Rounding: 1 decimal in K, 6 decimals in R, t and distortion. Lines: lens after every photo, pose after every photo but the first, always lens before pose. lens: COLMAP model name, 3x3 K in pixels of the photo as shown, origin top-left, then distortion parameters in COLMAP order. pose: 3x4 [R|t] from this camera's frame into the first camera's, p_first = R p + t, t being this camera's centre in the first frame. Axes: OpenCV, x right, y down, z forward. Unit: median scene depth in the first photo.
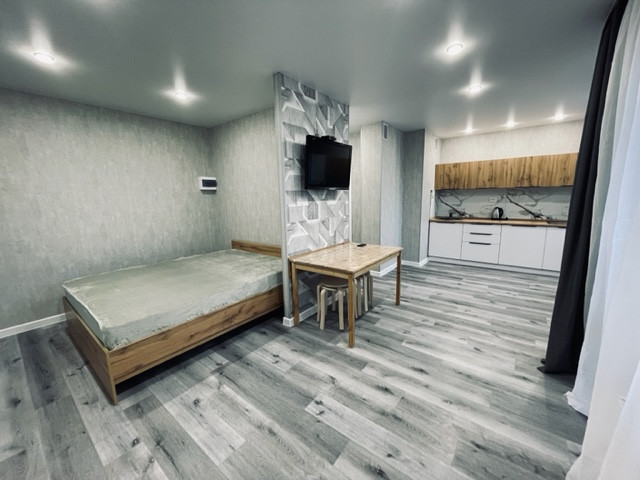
lens RADIAL K [[258.8, 0, 320.5], [0, 258.8, 240.5], [0, 0, 1]] dist [-0.002707, 0.000626]
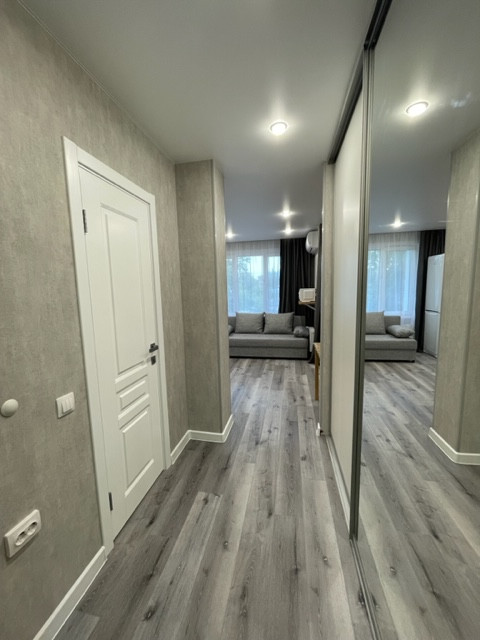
lens RADIAL K [[258.8, 0, 237.0], [0, 258.8, 321.6], [0, 0, 1]] dist [-0.002707, 0.000626]
pose [[-0.433799, -0.080896, 0.897371, -0.422924], [0.188470, 0.965781, 0.178172, -0.268541], [-0.881078, 0.246418, -0.403708, 1.517831]]
